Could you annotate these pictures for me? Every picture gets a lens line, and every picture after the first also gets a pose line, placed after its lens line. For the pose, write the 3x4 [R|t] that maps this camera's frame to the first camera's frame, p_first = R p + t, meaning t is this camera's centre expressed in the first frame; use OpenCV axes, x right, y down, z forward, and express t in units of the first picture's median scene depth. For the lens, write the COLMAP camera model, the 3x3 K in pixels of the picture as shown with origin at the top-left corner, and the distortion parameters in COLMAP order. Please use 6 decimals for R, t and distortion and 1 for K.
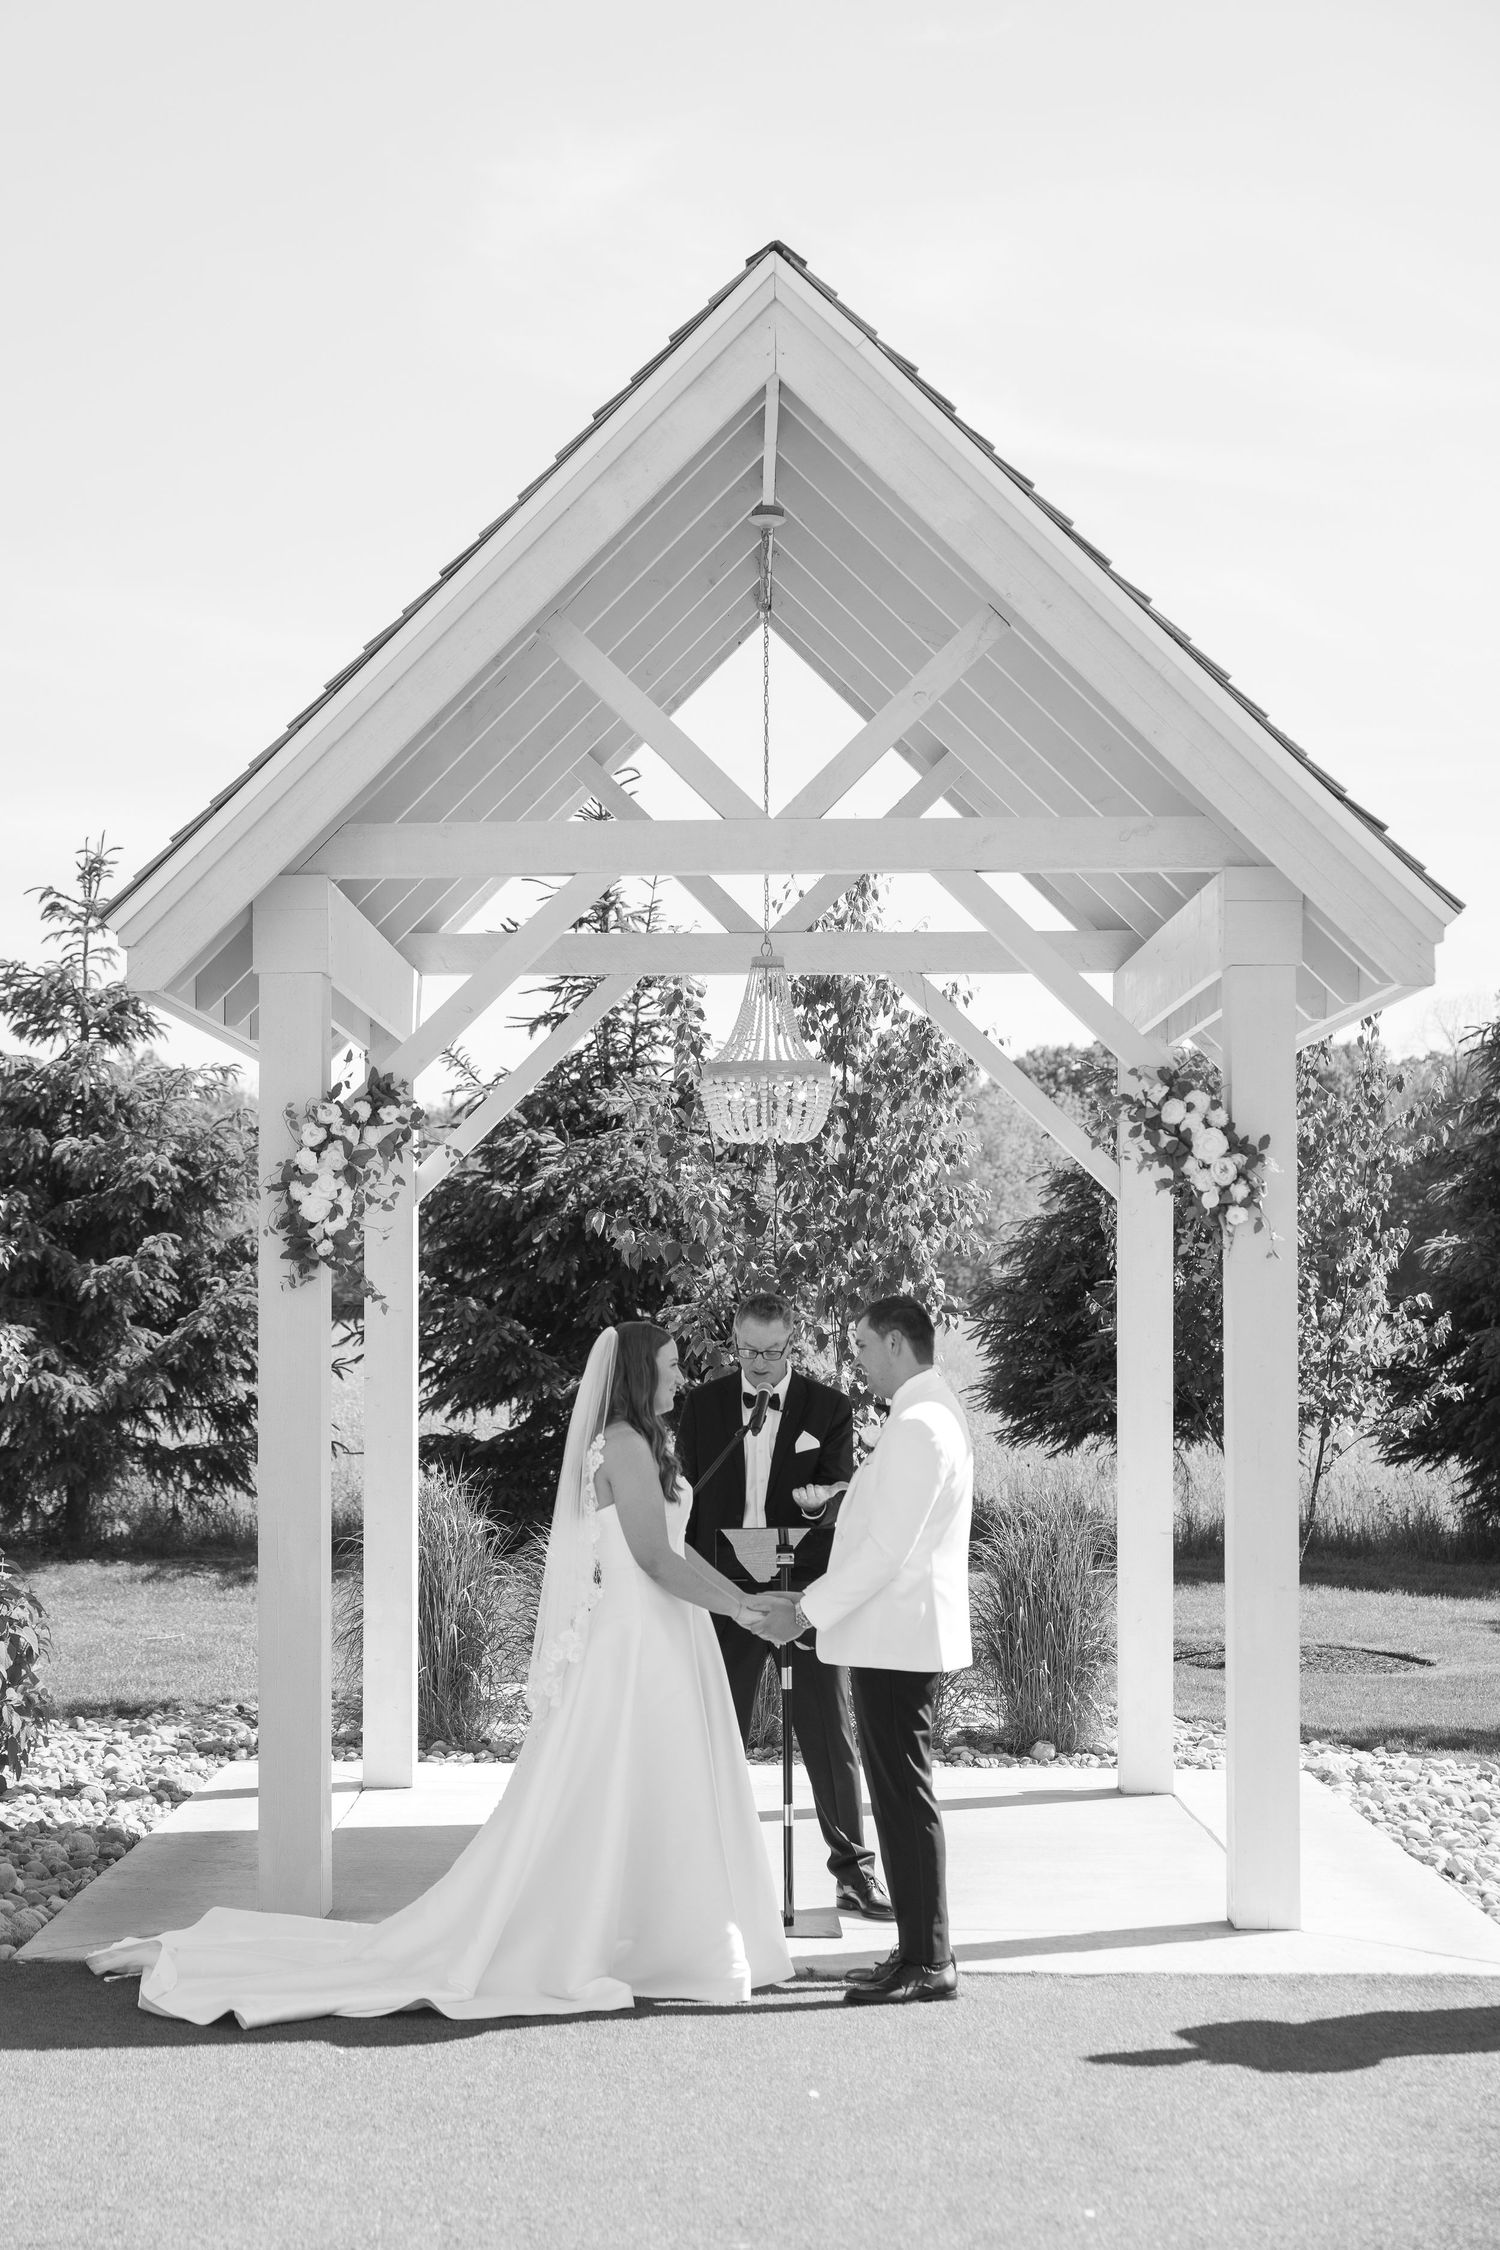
lens RADIAL K [[3505.4, 0, 621.6], [0, 3505.4, 1245.7], [0, 0, 1]] dist [-0.000799, 0.372949]
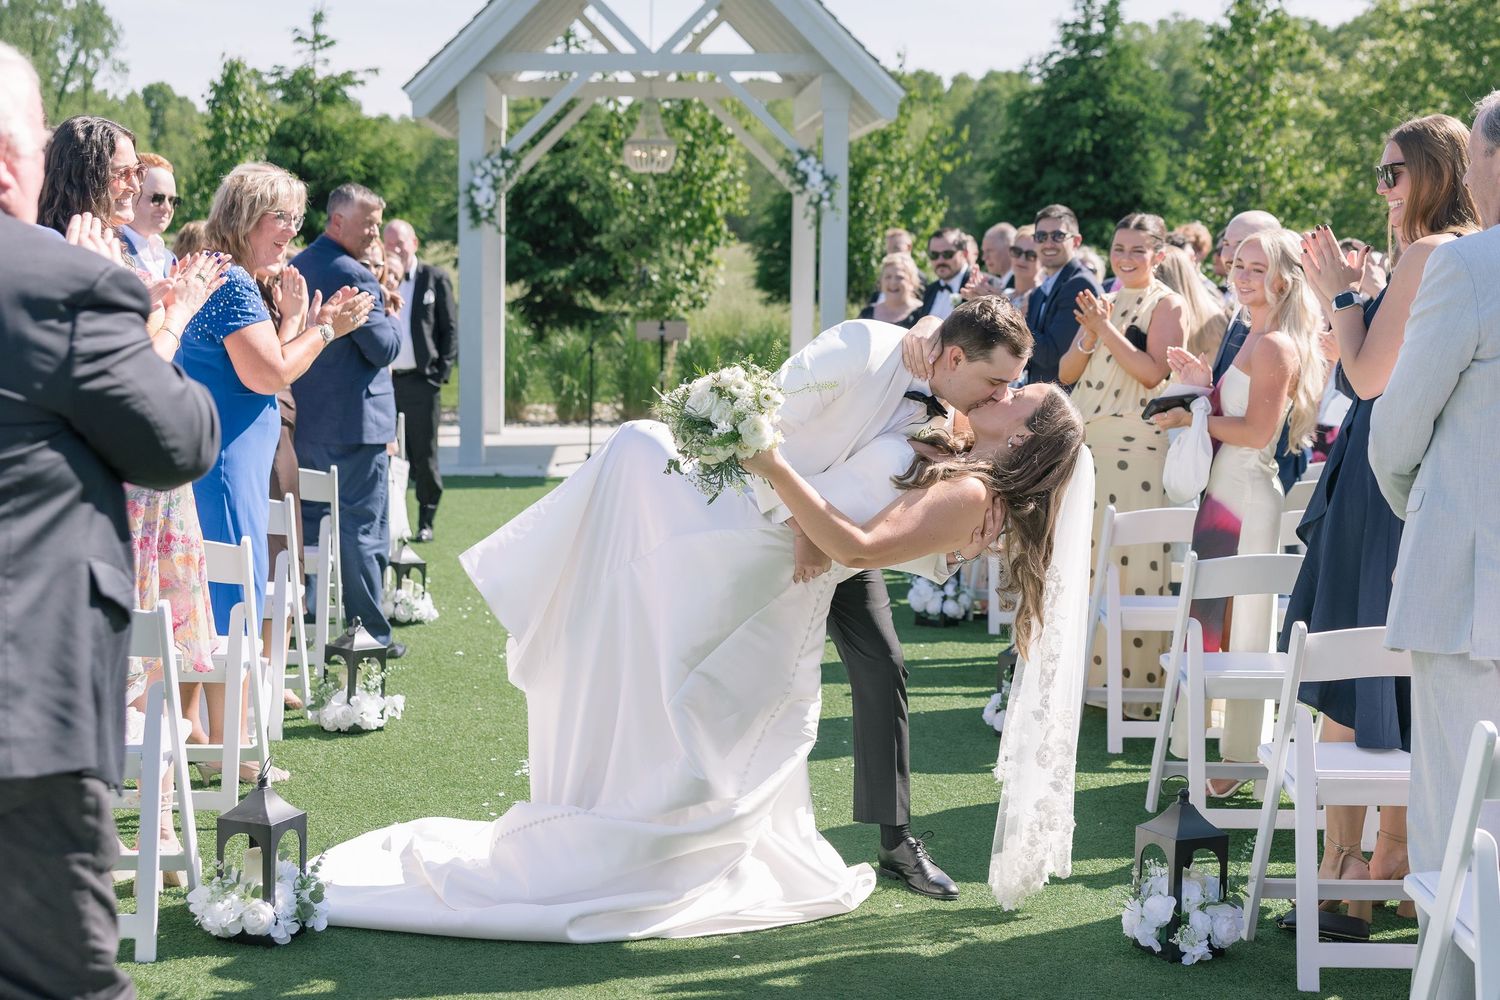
lens RADIAL K [[2230.4, 0, 625.5], [0, 2230.4, 473.8], [0, 0, 1]] dist [0.003531, 0.007160]
pose [[0.999390, 0.001779, 0.034874, -0.030642], [-0.006082, 0.992306, 0.123662, -0.011922], [-0.034386, -0.123798, 0.991711, -0.600493]]
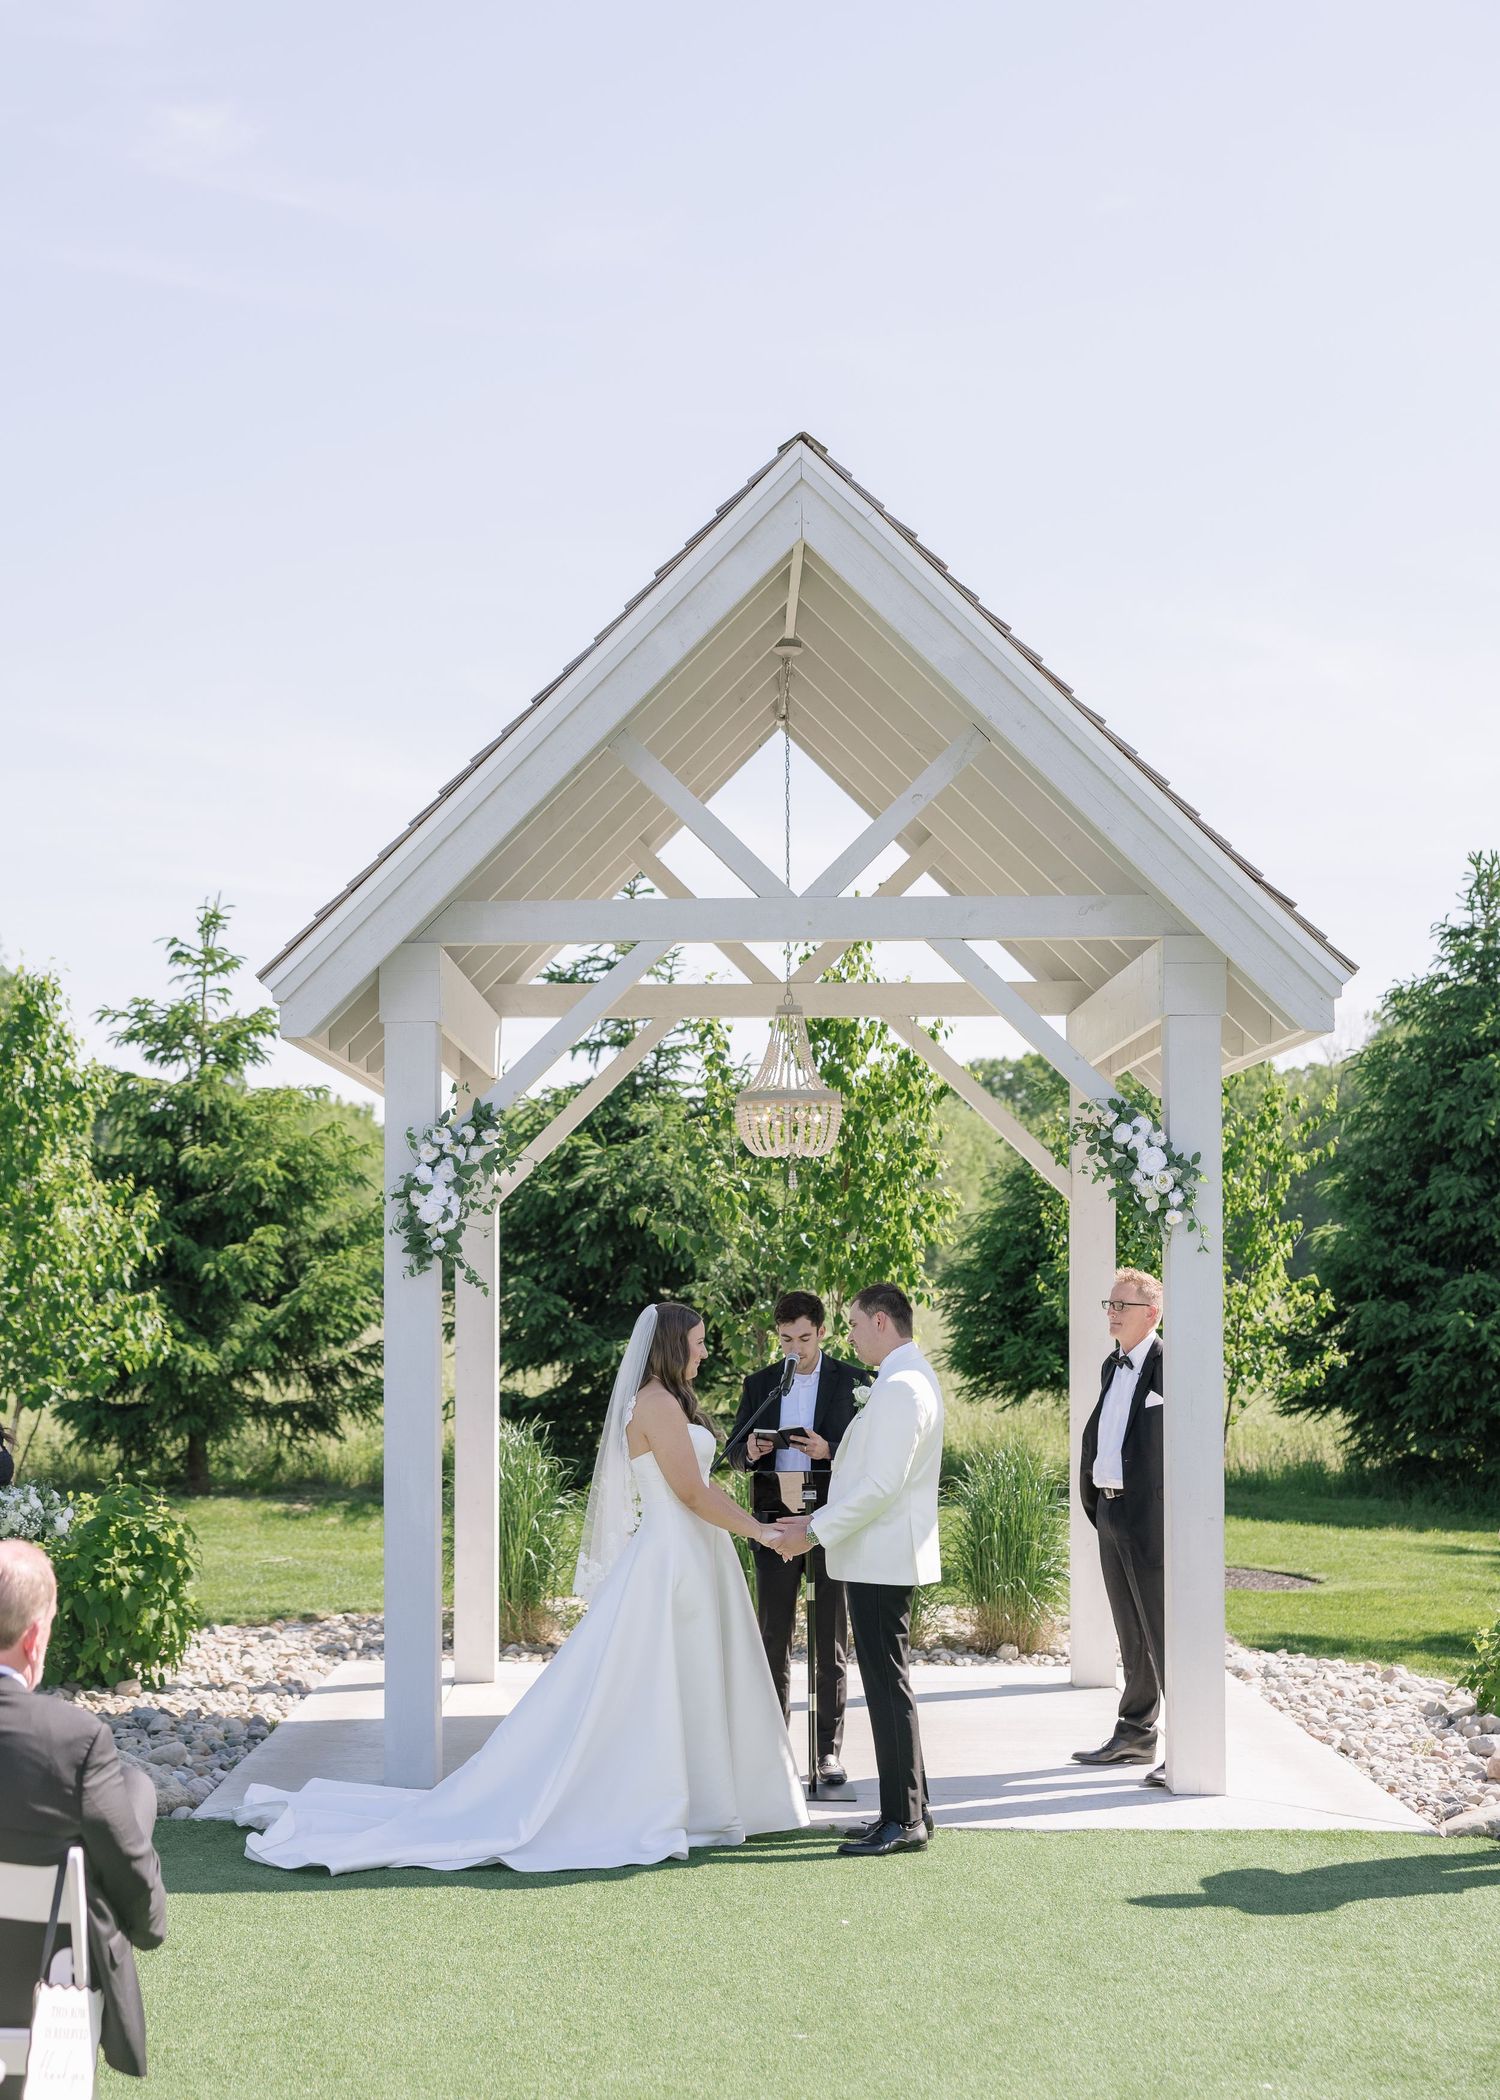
lens RADIAL K [[2971.3, 0, 629.4], [0, 2971.3, 1222.0], [0, 0, 1]] dist [0.060739, 0.021897]
pose [[0.999997, -0.000859, 0.002234, -0.016267], [0.000863, 0.999998, -0.002062, -0.004204], [-0.002232, 0.002064, 0.999995, -0.043811]]
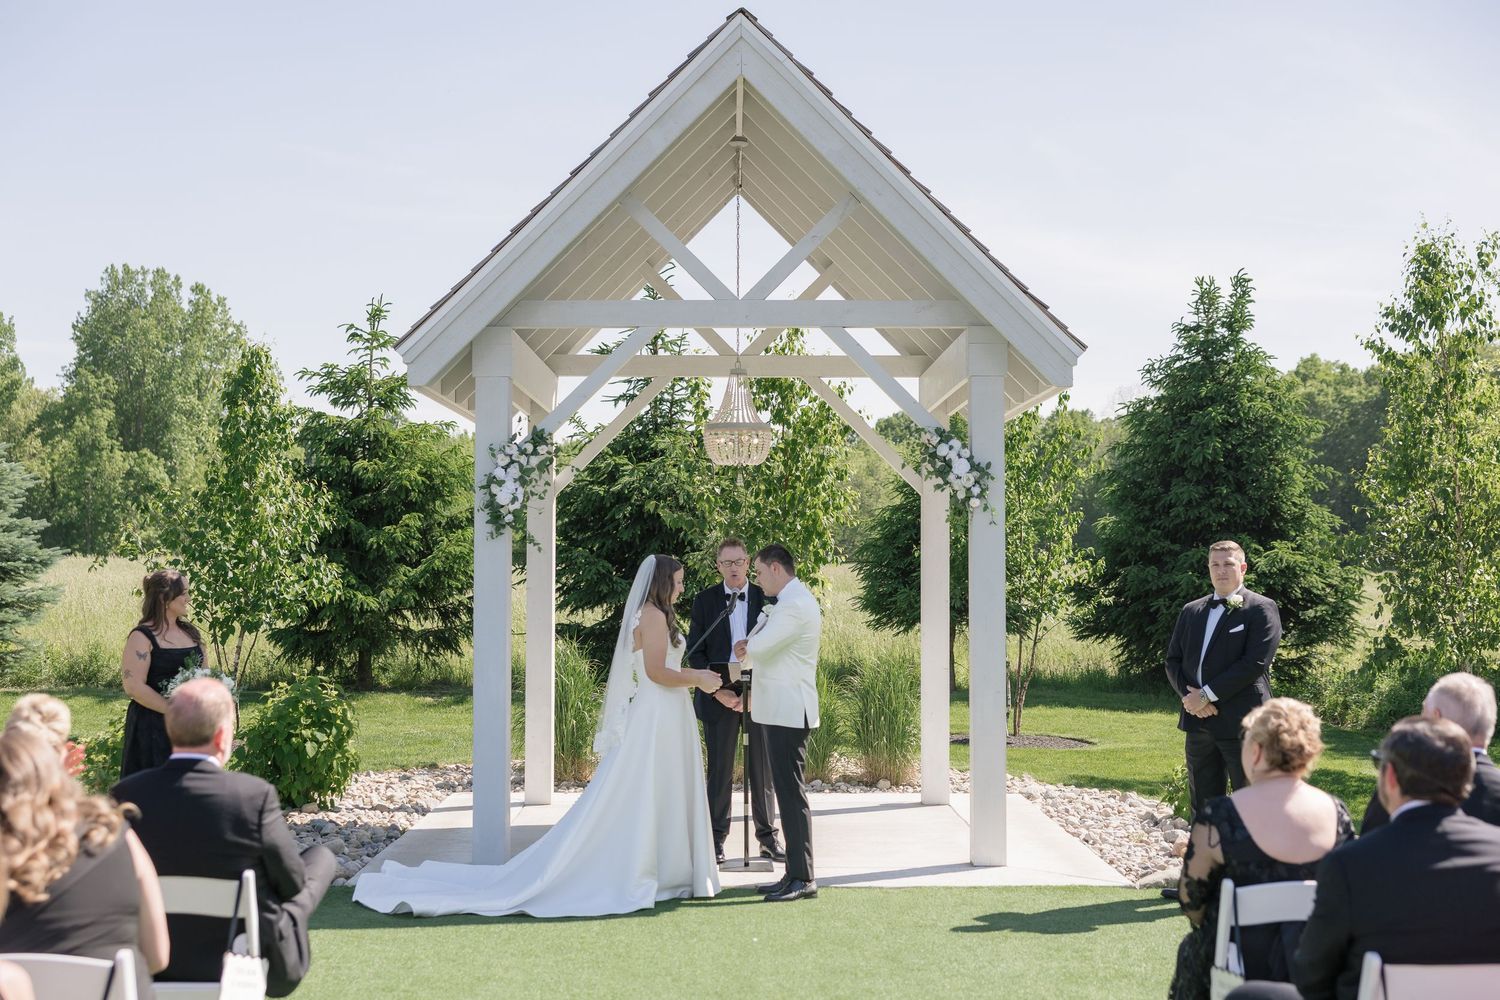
lens RADIAL K [[1988.8, 0, 782.0], [0, 1988.8, 482.1], [0, 0, 1]] dist [0.029458, 0.051539]
pose [[0.998287, 0.003011, 0.058437, 0.001602], [-0.001800, 0.999783, -0.020774, 0.002745], [-0.058487, 0.020633, 0.998075, -0.092693]]
